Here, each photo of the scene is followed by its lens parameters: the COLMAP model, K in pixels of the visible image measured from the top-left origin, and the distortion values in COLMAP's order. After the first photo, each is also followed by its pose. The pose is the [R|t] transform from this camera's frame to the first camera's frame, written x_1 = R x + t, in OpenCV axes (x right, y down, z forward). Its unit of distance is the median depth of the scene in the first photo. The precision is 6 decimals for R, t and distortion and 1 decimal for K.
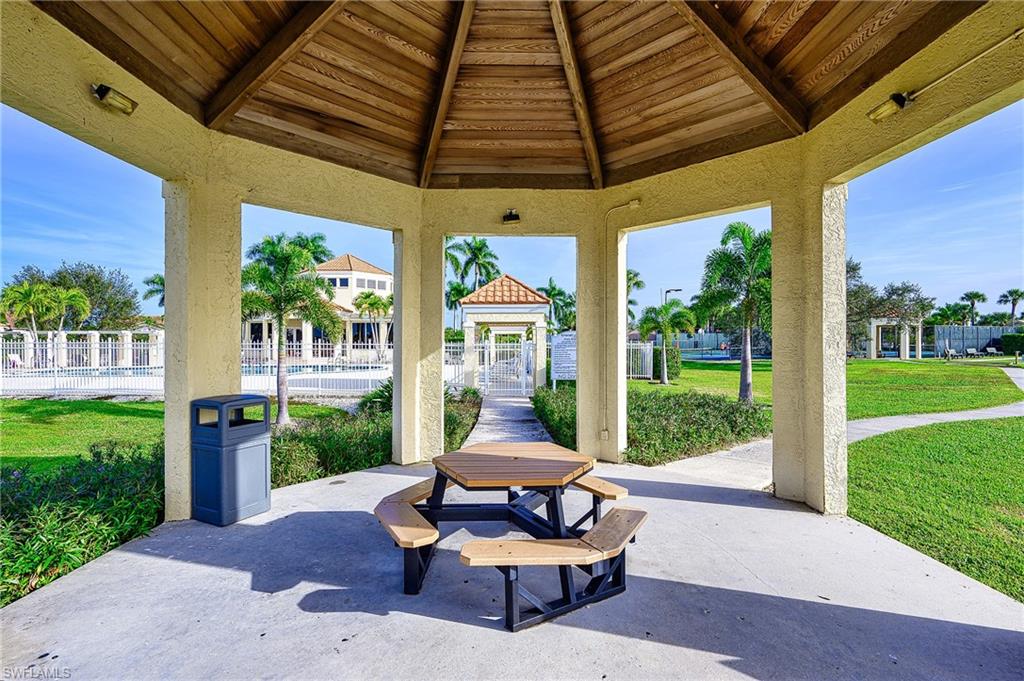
lens RADIAL K [[422.2, 0, 512.0], [0, 422.2, 340.5], [0, 0, 1]] dist [0.000242, -0.000081]
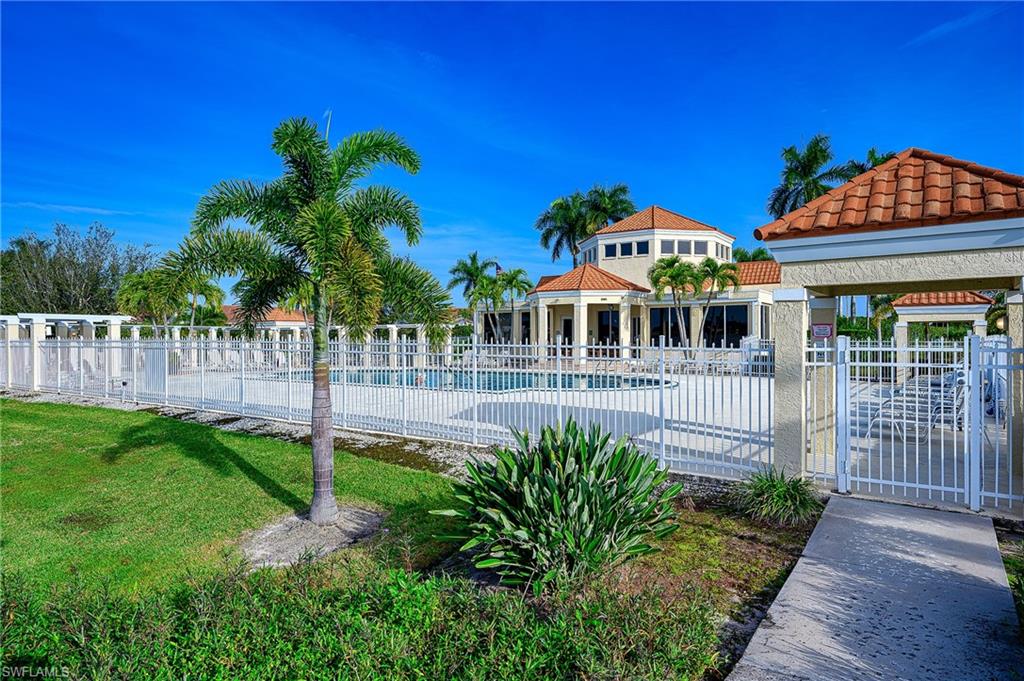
lens RADIAL K [[624.3, 0, 512.0], [0, 624.3, 340.5], [0, 0, 1]] dist [-0.004673, -0.001116]
pose [[0.814478, 0.001439, -0.580192, 0.004343], [0.003751, 0.999963, 0.007746, -0.000736], [0.580182, -0.008486, 0.814443, 0.110668]]
